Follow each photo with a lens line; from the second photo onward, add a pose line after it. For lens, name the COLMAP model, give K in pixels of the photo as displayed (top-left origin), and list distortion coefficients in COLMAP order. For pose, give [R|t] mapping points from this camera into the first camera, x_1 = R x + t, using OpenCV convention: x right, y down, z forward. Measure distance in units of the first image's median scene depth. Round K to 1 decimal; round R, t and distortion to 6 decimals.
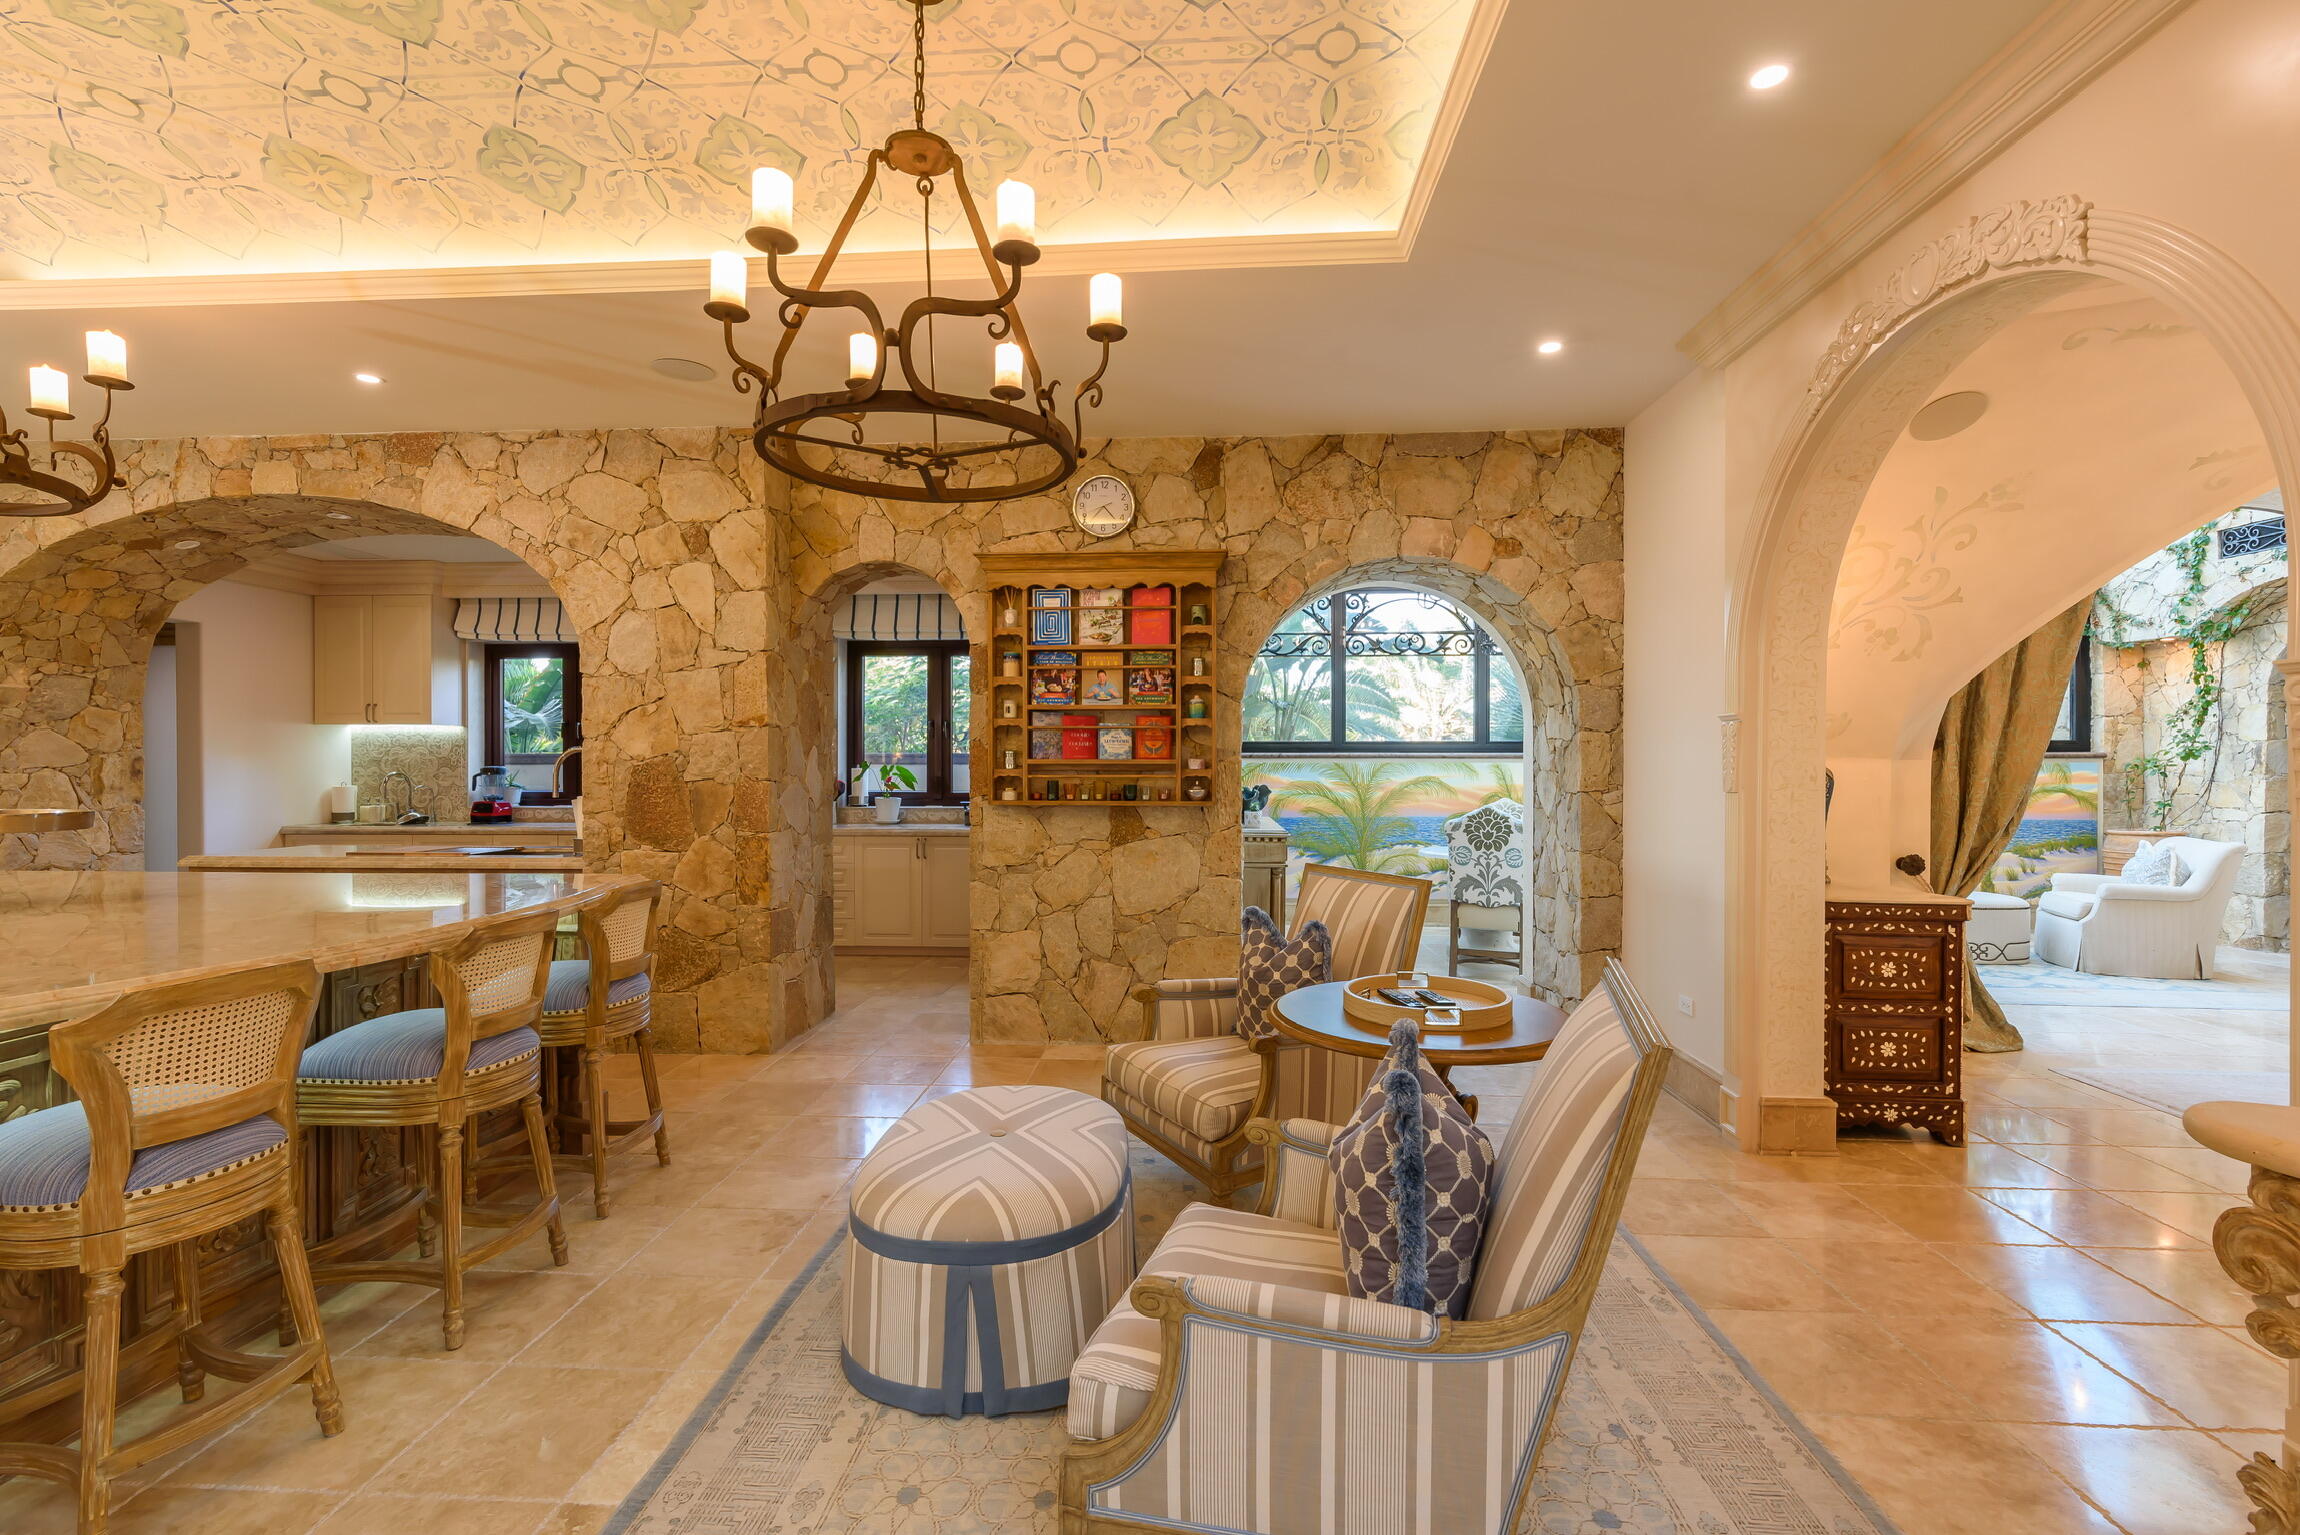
lens RADIAL K [[997.3, 0, 1144.4], [0, 997.3, 770.0], [0, 0, 1]] dist [-0.002315, -0.000888]
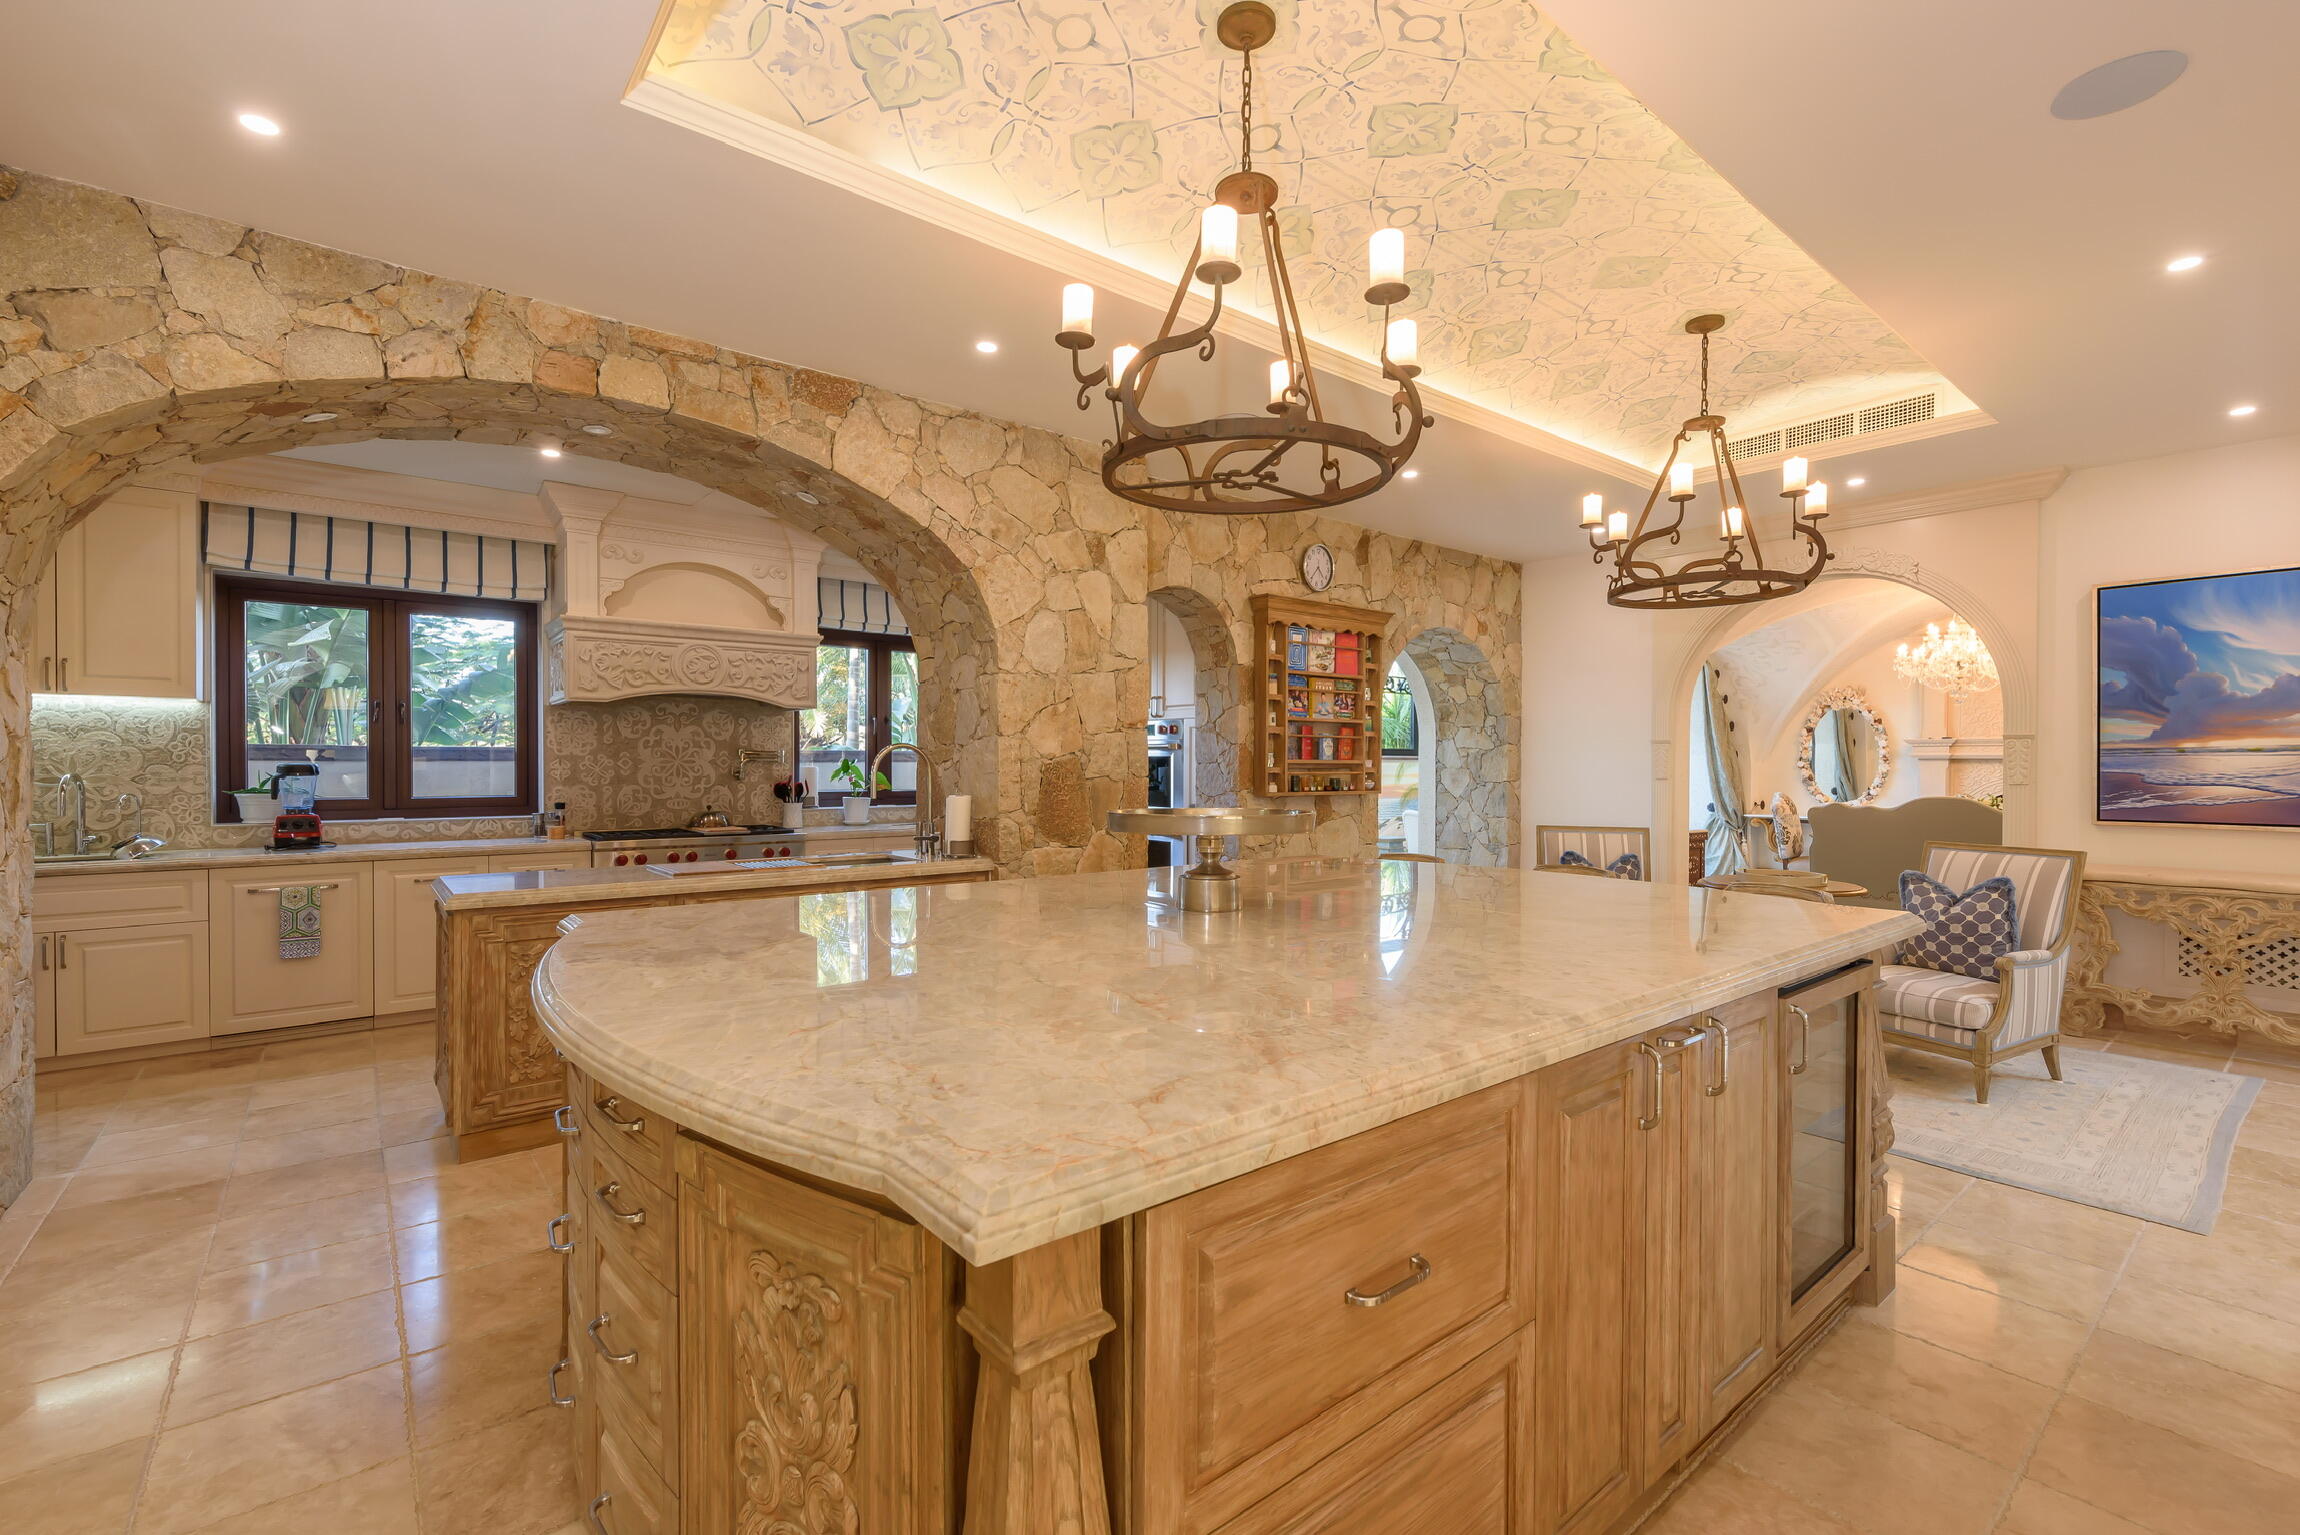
lens RADIAL K [[997.3, 0, 1141.3], [0, 997.3, 765.4], [0, 0, 1]] dist [-0.002315, -0.000888]
pose [[0.739732, 0.000732, 0.672901, -1.110558], [0.000824, 0.999998, -0.001994, -0.000797], [-0.672901, 0.002029, 0.739730, 0.185790]]
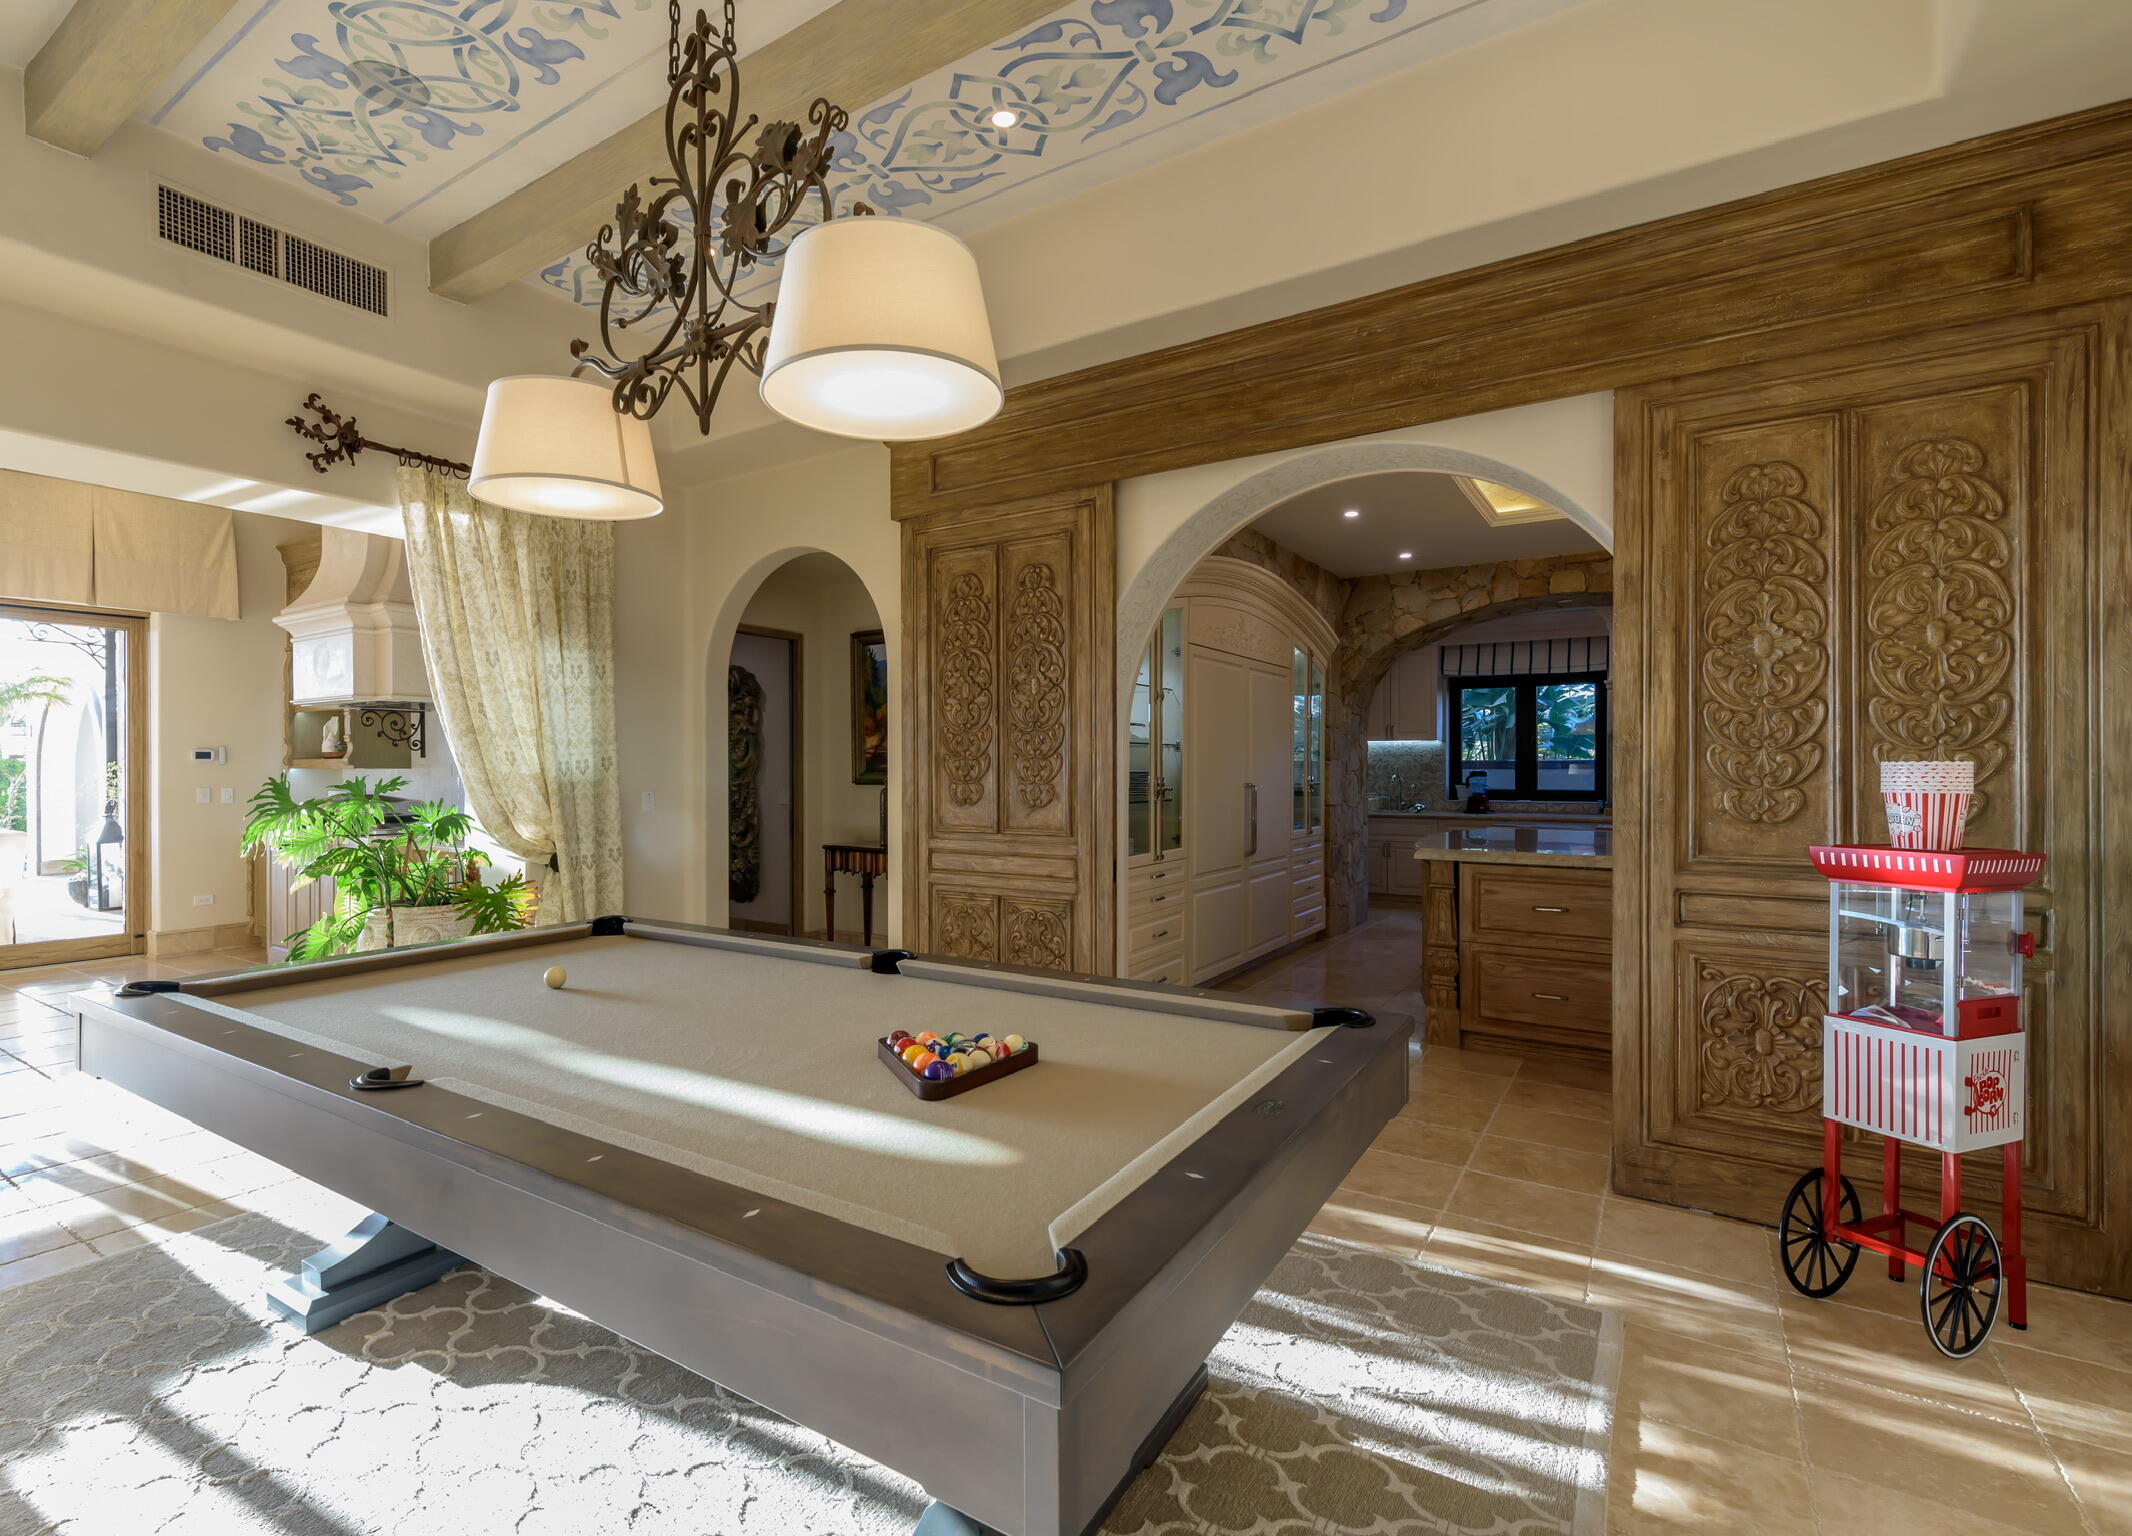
lens RADIAL K [[989.1, 0, 1049.0], [0, 989.1, 768.6], [0, 0, 1]] dist [0.001614, 0.000036]
pose [[0.882272, 0.003446, -0.470727, -0.868260], [-0.005042, 0.999985, -0.002129, -0.000129], [0.470713, 0.004252, 0.882276, -0.732932]]
